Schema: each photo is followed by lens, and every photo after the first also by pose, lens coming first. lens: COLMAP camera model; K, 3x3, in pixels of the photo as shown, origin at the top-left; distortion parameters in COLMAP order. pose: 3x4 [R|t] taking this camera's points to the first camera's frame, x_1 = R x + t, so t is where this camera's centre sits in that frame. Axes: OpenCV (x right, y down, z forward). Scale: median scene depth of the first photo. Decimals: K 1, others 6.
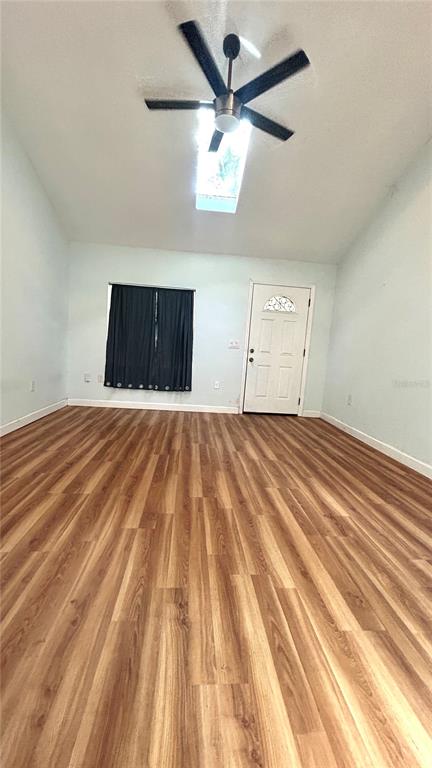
lens RADIAL K [[315.3, 0, 221.8], [0, 315.3, 378.8], [0, 0, 1]] dist [-0.003838, 0.000125]
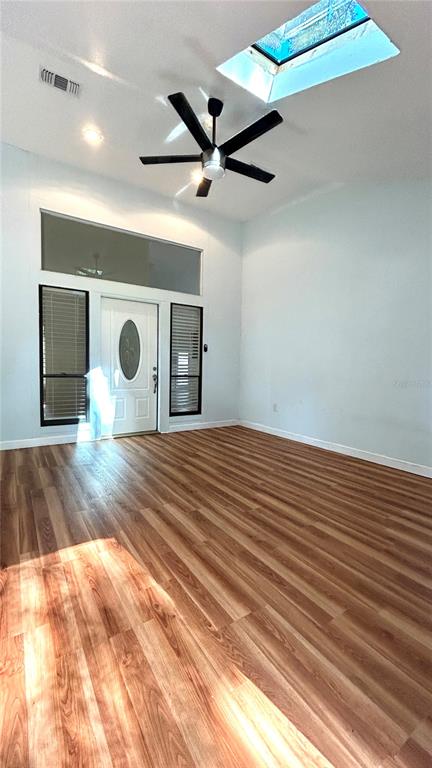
lens RADIAL K [[315.3, 0, 219.9], [0, 315.3, 387.1], [0, 0, 1]] dist [-0.003838, 0.000125]
pose [[-0.882847, -0.051728, -0.466804, 0.412231], [-0.115996, 0.987141, 0.109990, -0.167380], [0.455112, 0.151251, -0.877494, 1.865182]]
